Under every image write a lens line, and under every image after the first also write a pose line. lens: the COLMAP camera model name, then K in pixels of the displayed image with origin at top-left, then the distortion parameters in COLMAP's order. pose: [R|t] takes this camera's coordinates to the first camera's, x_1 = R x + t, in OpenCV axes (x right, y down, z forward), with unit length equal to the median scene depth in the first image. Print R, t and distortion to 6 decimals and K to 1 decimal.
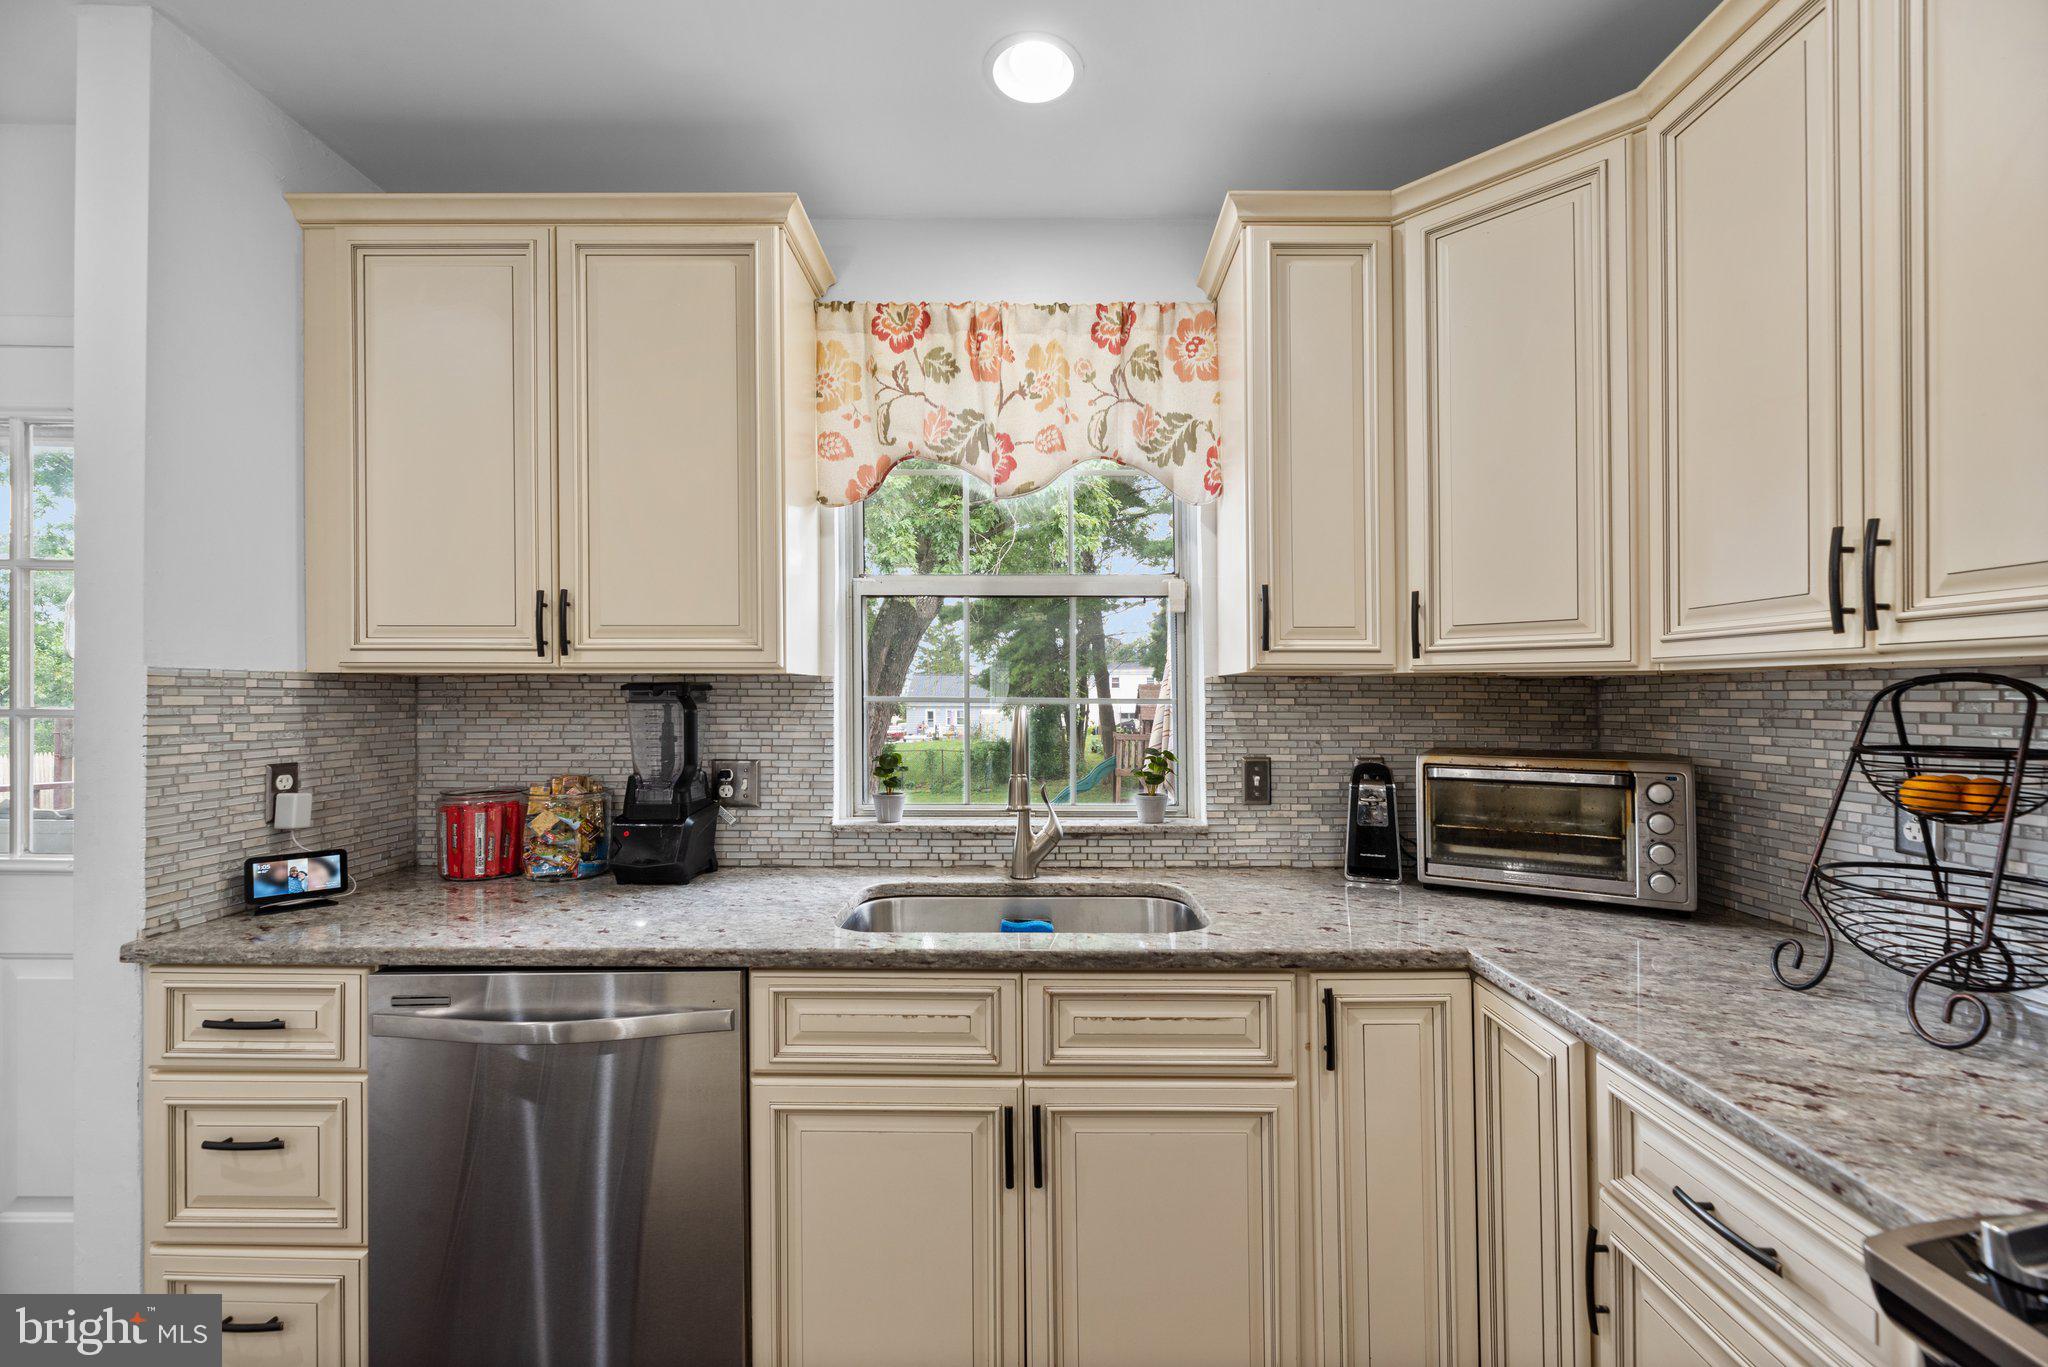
lens RADIAL K [[862.4, 0, 1031.6], [0, 862.4, 672.8], [0, 0, 1]] dist [-0.001235, -0.000295]
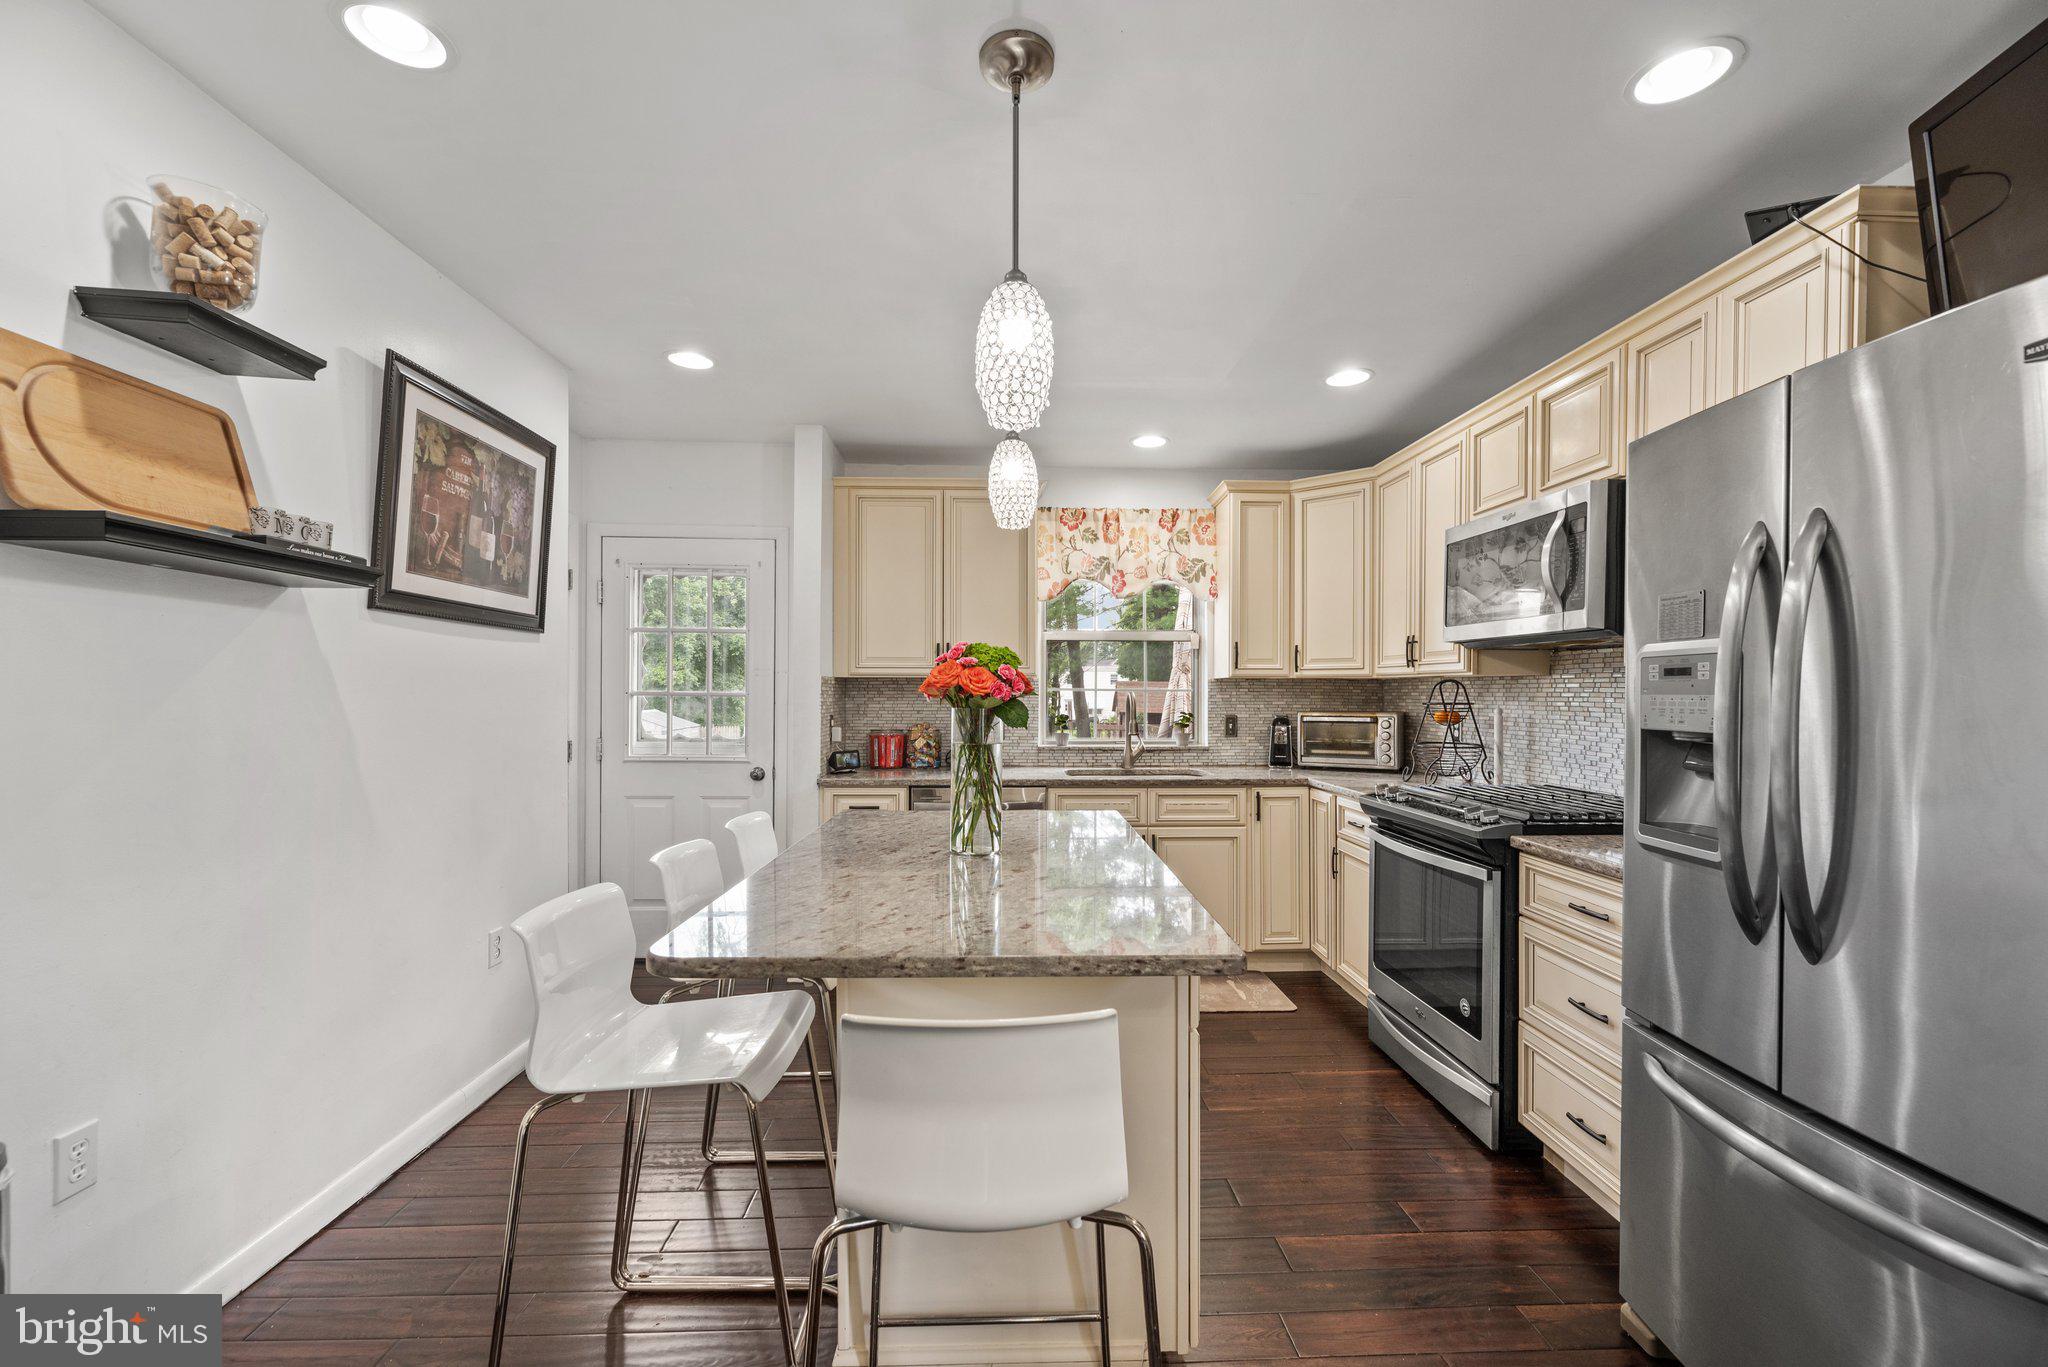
lens RADIAL K [[840.9, 0, 1034.9], [0, 840.9, 708.1], [0, 0, 1]] dist [-0.001671, -0.001136]
pose [[0.999038, -0.000324, 0.043853, -0.343126], [-0.001663, 0.998974, 0.045254, -0.017810], [-0.043823, -0.045283, 0.998013, -1.154929]]
